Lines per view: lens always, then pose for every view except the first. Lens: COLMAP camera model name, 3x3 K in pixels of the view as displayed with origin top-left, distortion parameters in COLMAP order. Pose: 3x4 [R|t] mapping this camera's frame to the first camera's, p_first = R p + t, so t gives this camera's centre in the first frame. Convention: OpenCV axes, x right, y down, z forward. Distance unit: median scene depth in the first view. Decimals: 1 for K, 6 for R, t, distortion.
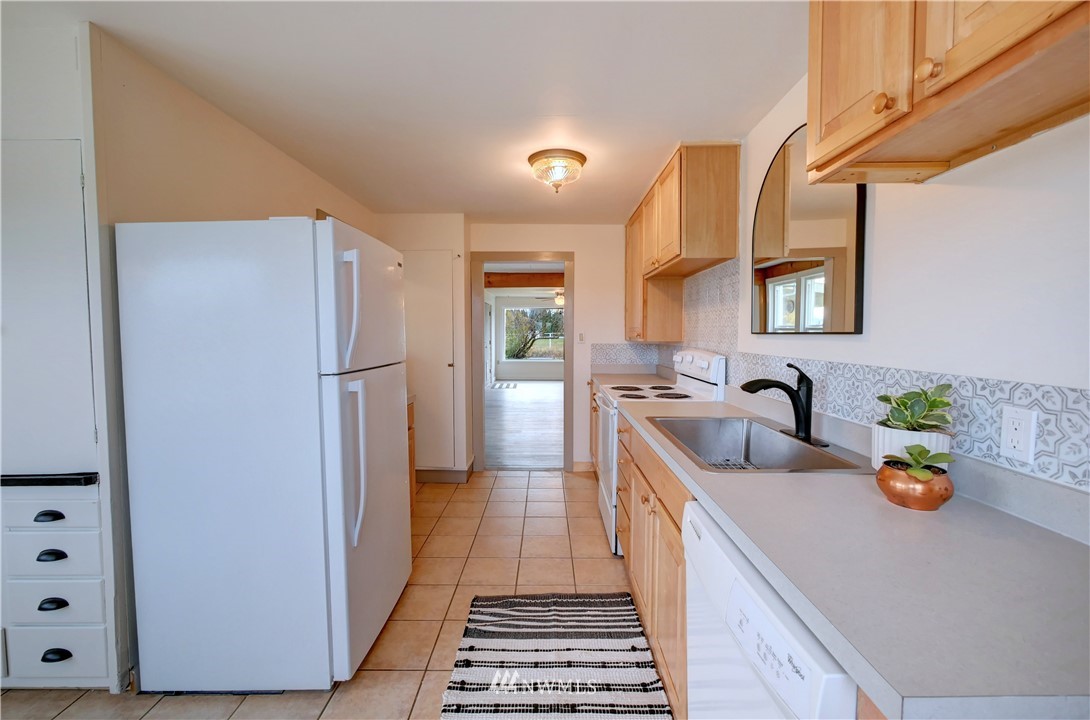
lens RADIAL K [[453.3, 0, 536.9], [0, 453.3, 355.2], [0, 0, 1]] dist [-0.008212, -0.000008]
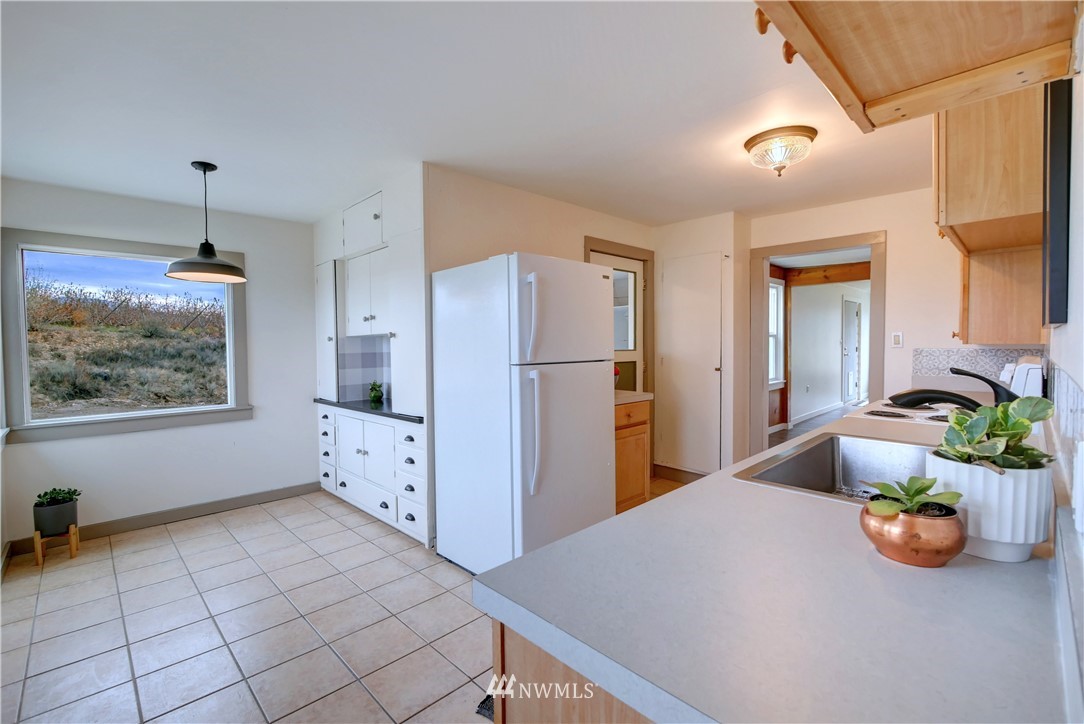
lens RADIAL K [[477.2, 0, 543.9], [0, 477.2, 357.7], [0, 0, 1]] dist [-0.009813, 0.000099]
pose [[0.700160, 0.019148, -0.713729, 0.640924], [-0.028345, 0.999598, -0.000989, 0.019786], [0.713423, 0.020923, 0.700421, 0.034743]]
